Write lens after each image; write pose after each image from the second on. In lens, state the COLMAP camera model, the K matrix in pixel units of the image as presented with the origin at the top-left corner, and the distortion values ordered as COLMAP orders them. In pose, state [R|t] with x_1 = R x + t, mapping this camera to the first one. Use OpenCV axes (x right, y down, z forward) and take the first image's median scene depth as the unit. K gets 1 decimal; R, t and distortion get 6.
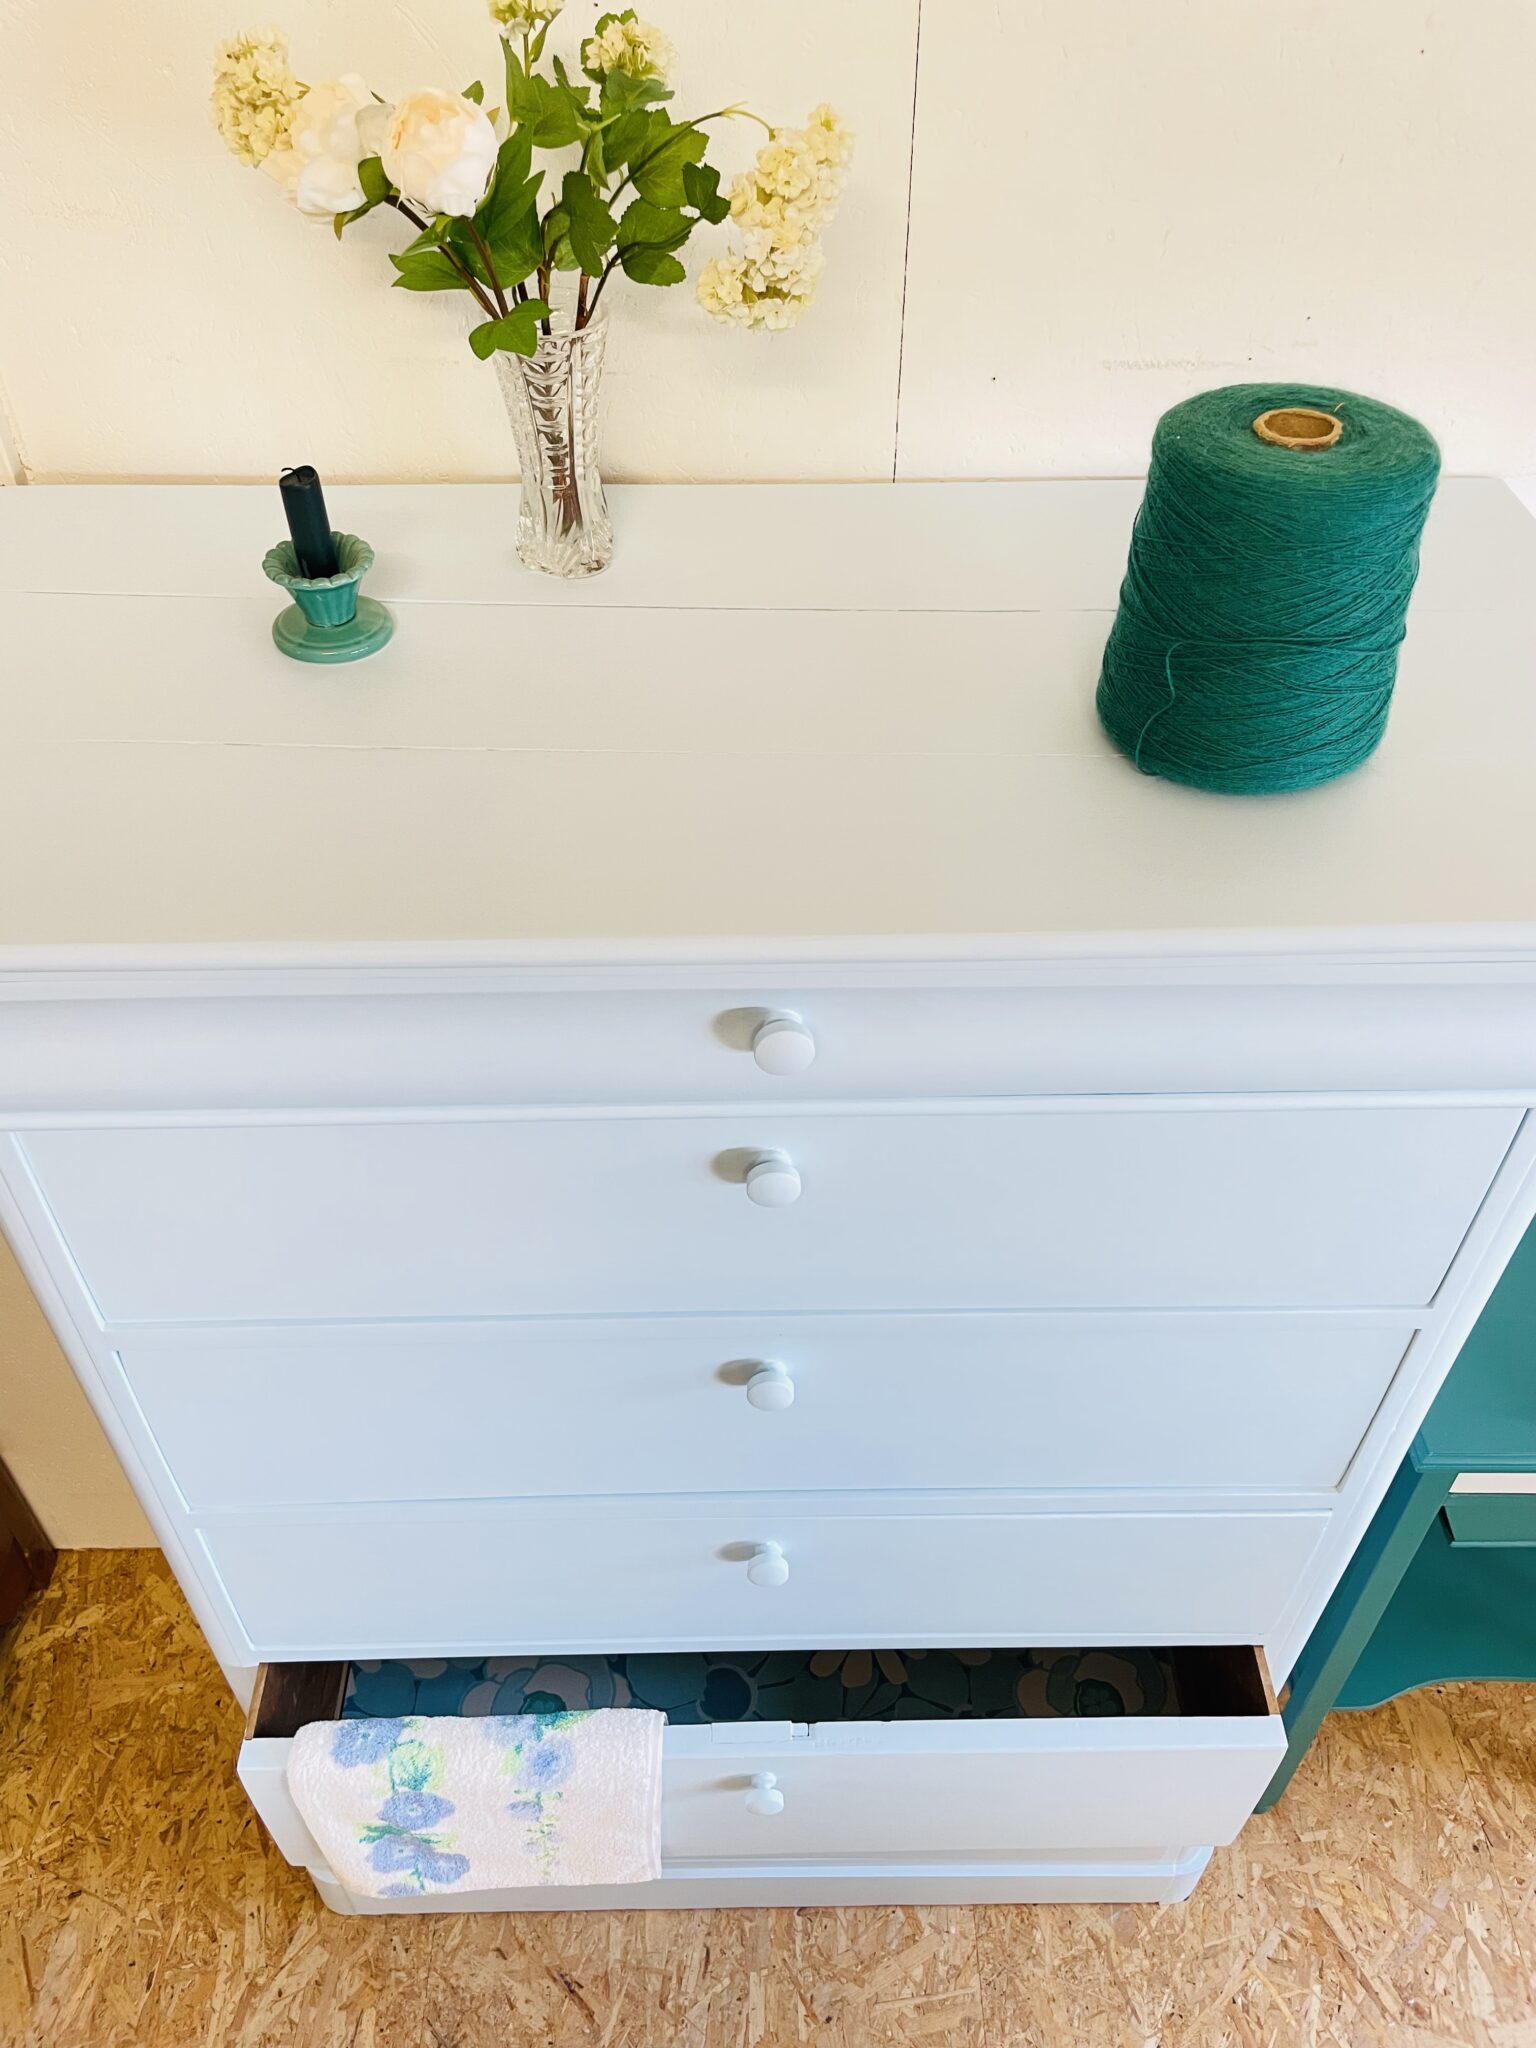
lens RADIAL K [[1563.7, 0, 769.8], [0, 1563.7, 1013.5], [0, 0, 1]] dist [0.081296, -0.122992]
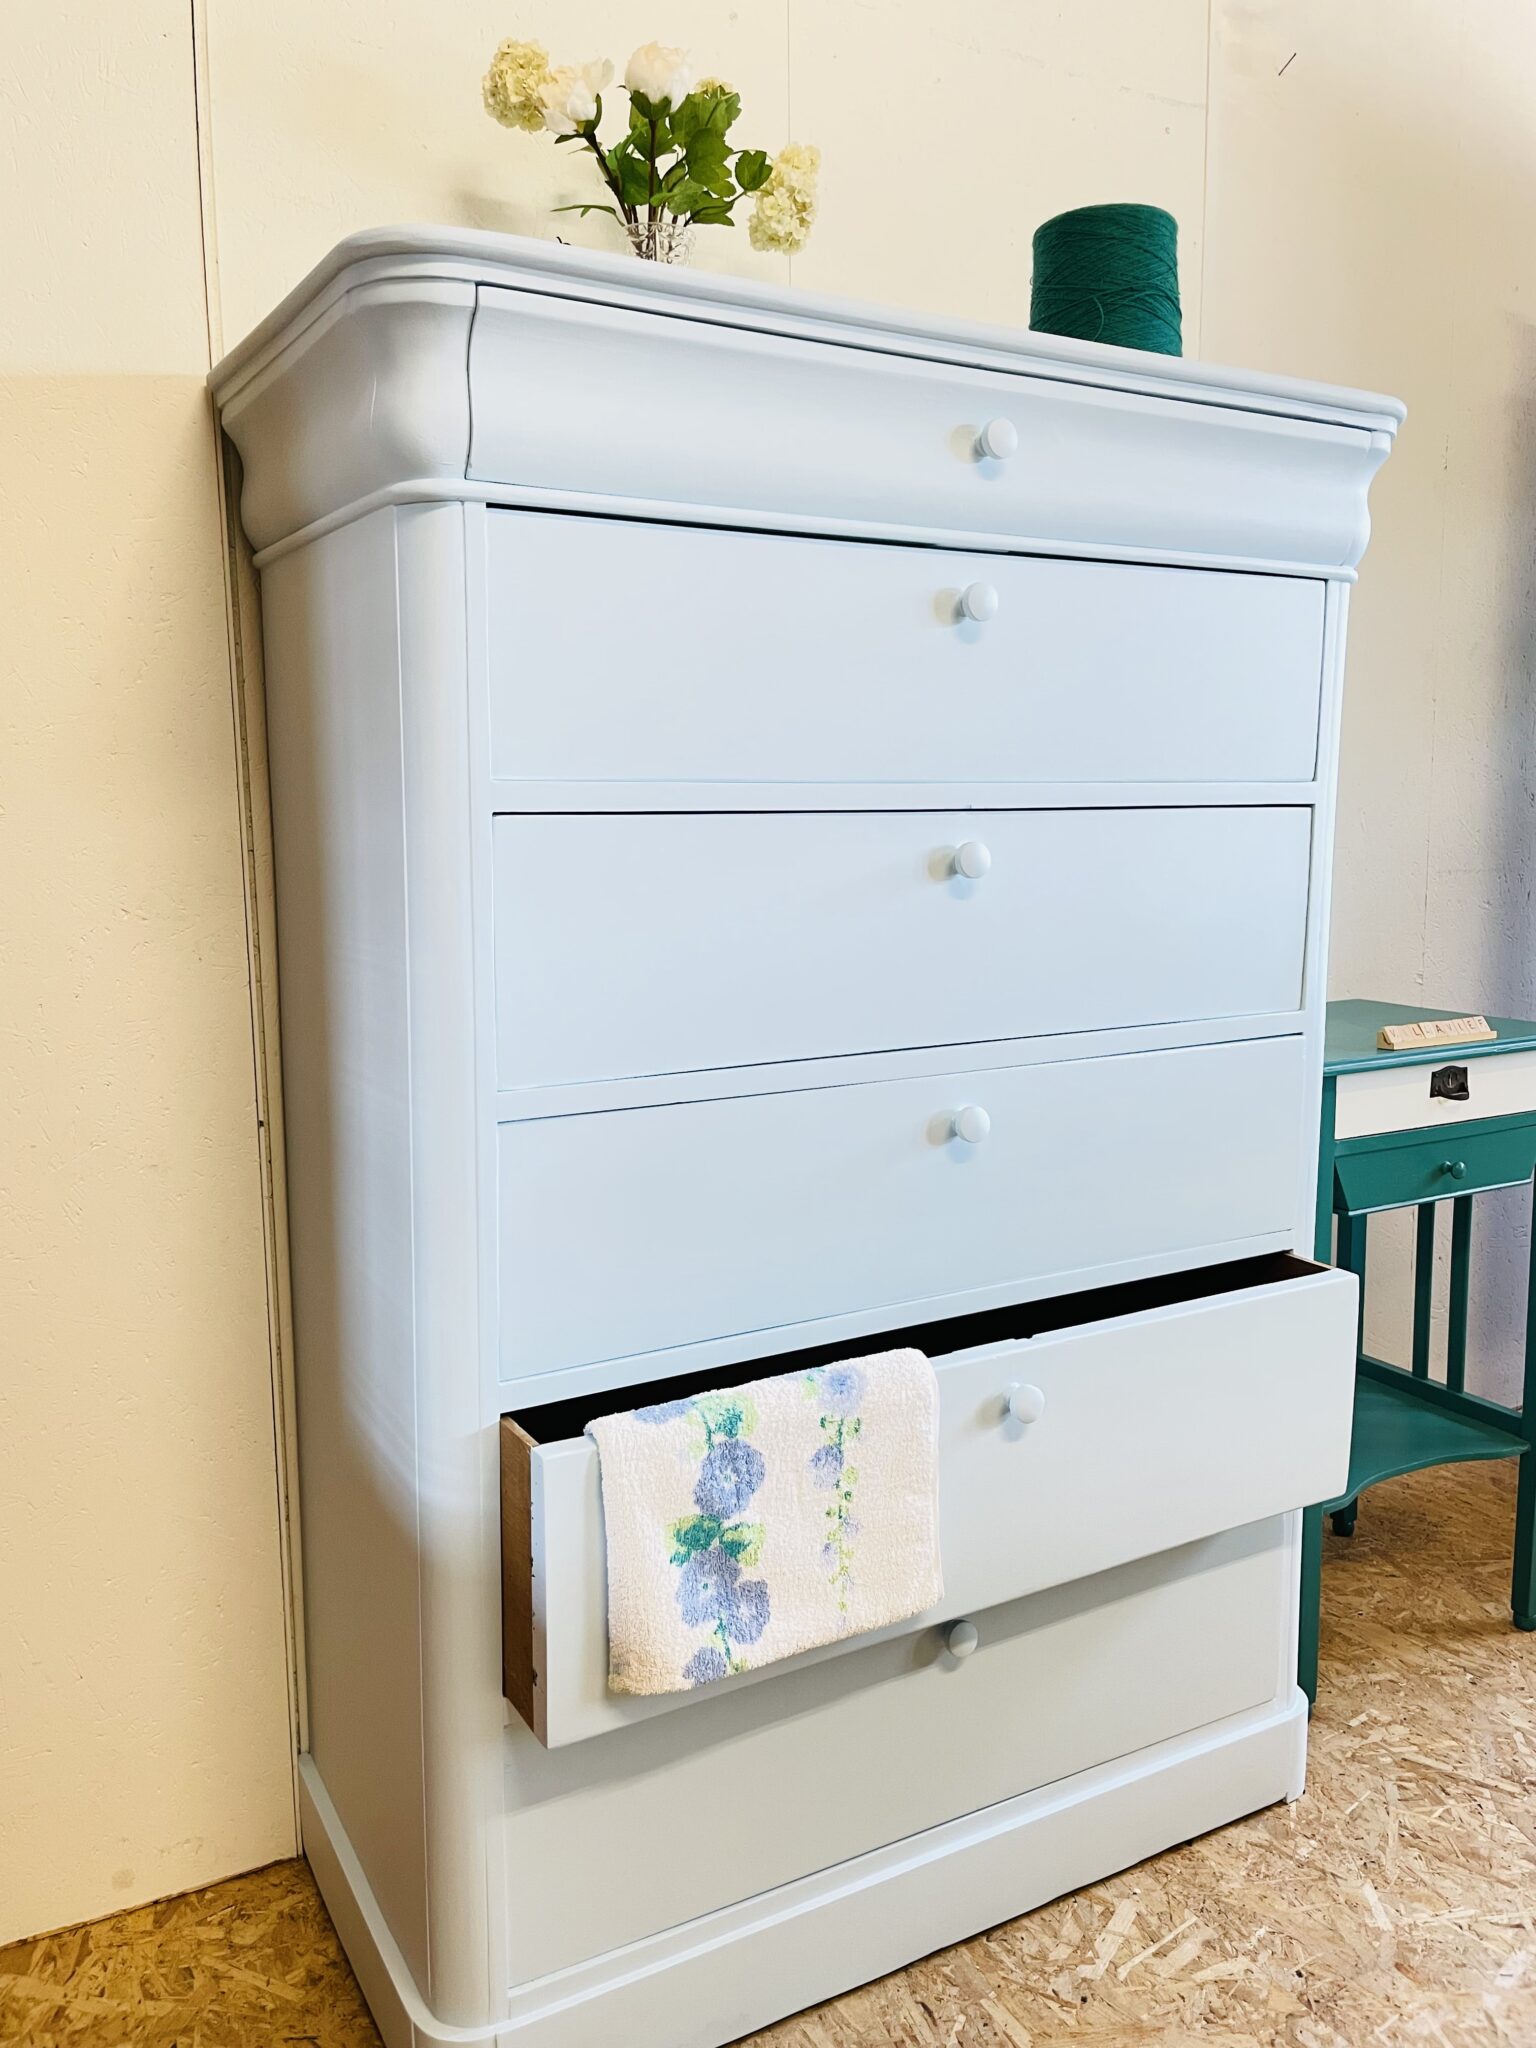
lens RADIAL K [[1563.7, 0, 771.2], [0, 1563.7, 1010.6], [0, 0, 1]] dist [0.081296, -0.122992]
pose [[0.877687, -0.073321, 0.473592, -0.461012], [0.333250, 0.803558, -0.493192, 0.556447], [-0.344397, 0.590693, 0.729707, 0.120904]]
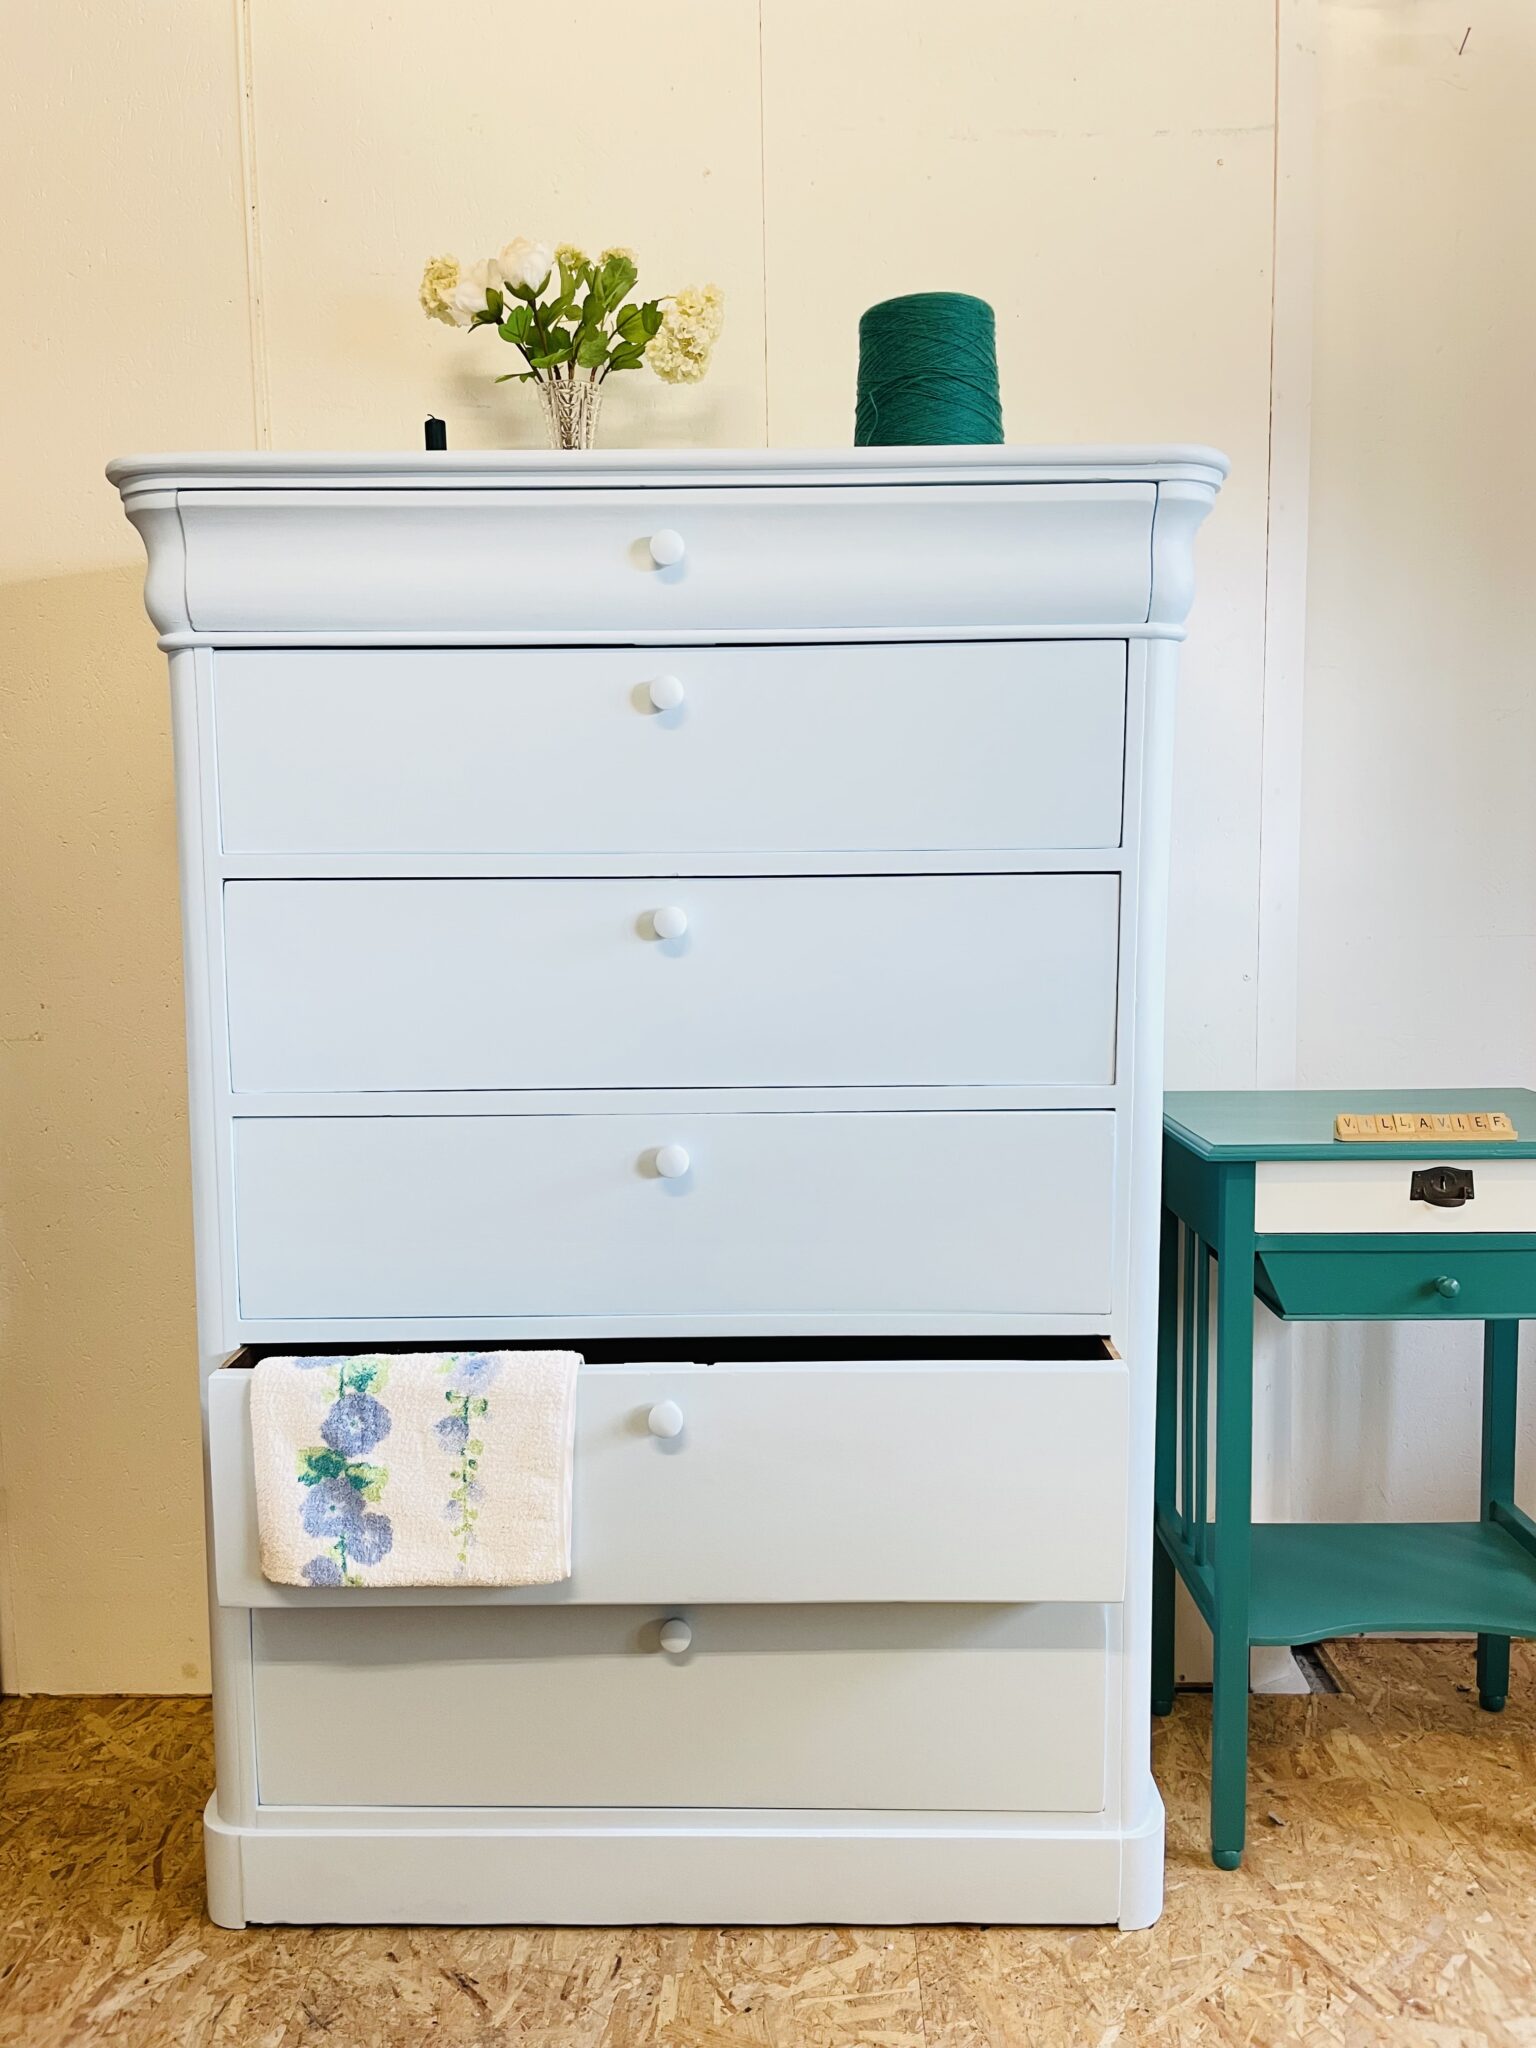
lens RADIAL K [[1563.7, 0, 767.0], [0, 1563.7, 1008.0], [0, 0, 1]] dist [0.081296, -0.122992]
pose [[0.999407, -0.011356, -0.032499, 0.080922], [-0.010427, 0.799833, -0.600133, 0.699805], [0.032809, 0.600116, 0.799240, -0.047886]]
